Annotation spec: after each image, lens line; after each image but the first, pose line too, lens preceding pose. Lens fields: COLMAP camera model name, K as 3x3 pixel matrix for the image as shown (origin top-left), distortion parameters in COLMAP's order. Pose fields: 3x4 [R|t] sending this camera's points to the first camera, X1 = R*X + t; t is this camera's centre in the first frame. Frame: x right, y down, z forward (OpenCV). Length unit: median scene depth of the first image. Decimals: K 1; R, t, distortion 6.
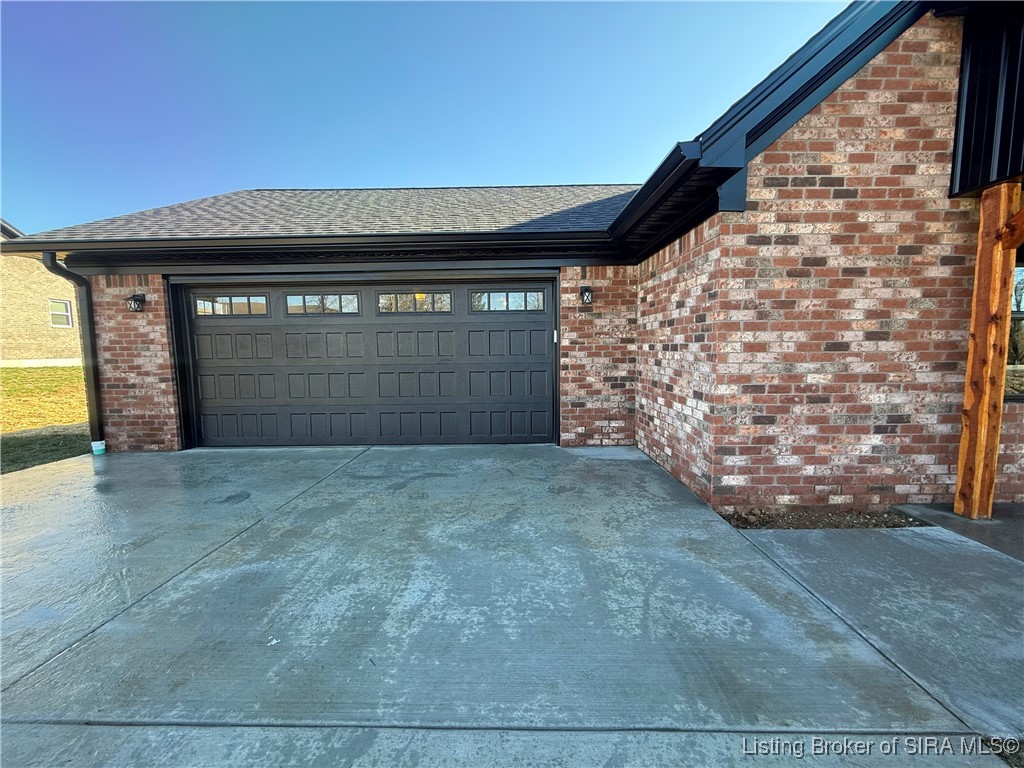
lens RADIAL K [[406.3, 0, 509.7], [0, 406.3, 384.4], [0, 0, 1]] dist [-0.000463, 0.000160]
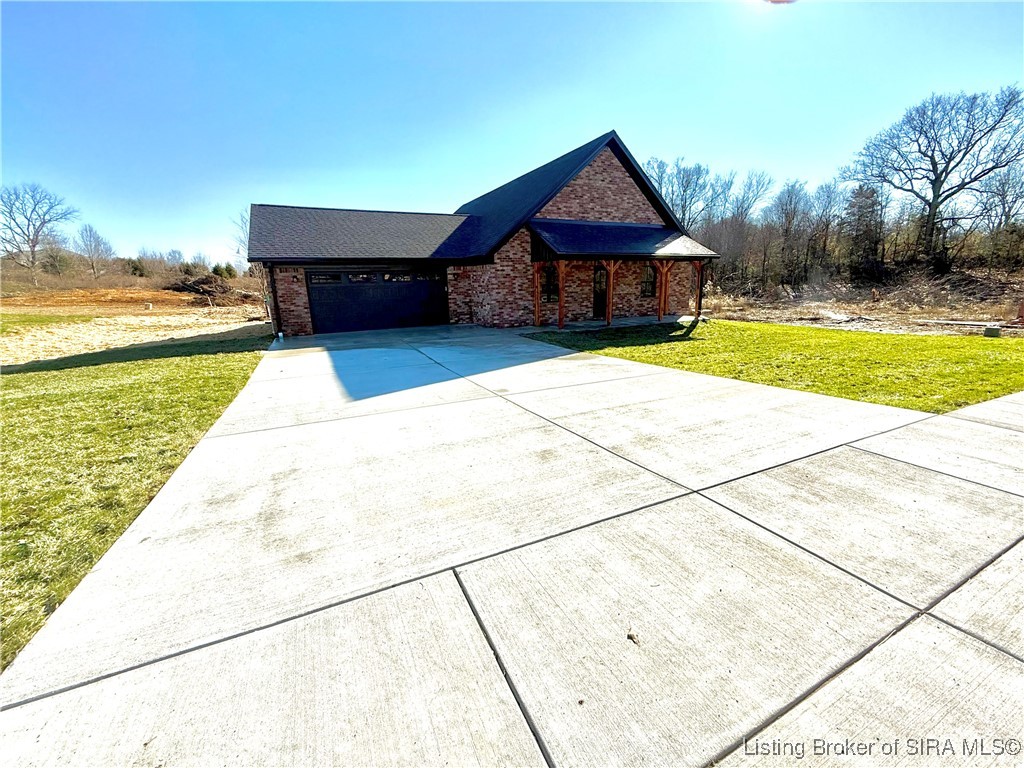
lens RADIAL K [[406.3, 0, 509.7], [0, 406.3, 384.4], [0, 0, 1]] dist [-0.000463, 0.000160]
pose [[0.897340, -0.118692, 0.425081, -1.406861], [0.050058, 0.984315, 0.169171, 0.163370], [-0.438492, -0.130525, 0.889206, -3.385649]]
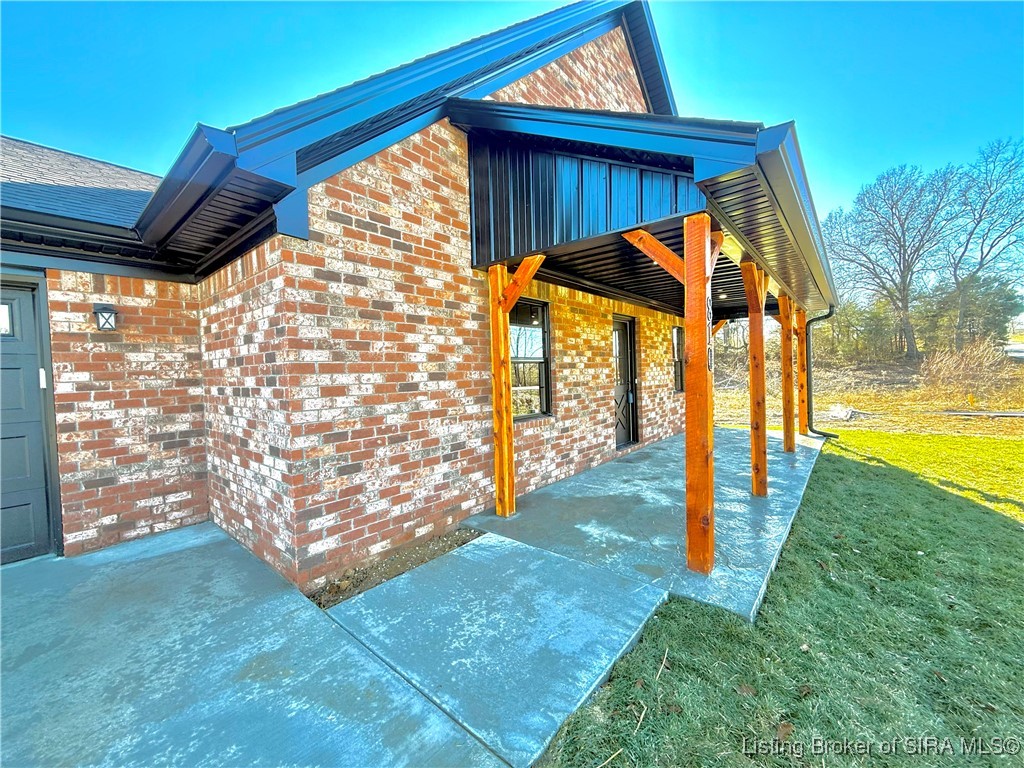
lens RADIAL K [[406.3, 0, 509.7], [0, 406.3, 384.4], [0, 0, 1]] dist [-0.000463, 0.000160]
pose [[0.644791, -0.031901, 0.763693, 0.162315], [0.092001, 0.995104, -0.036109, -0.036665], [-0.758802, 0.093544, 0.644569, 0.113319]]
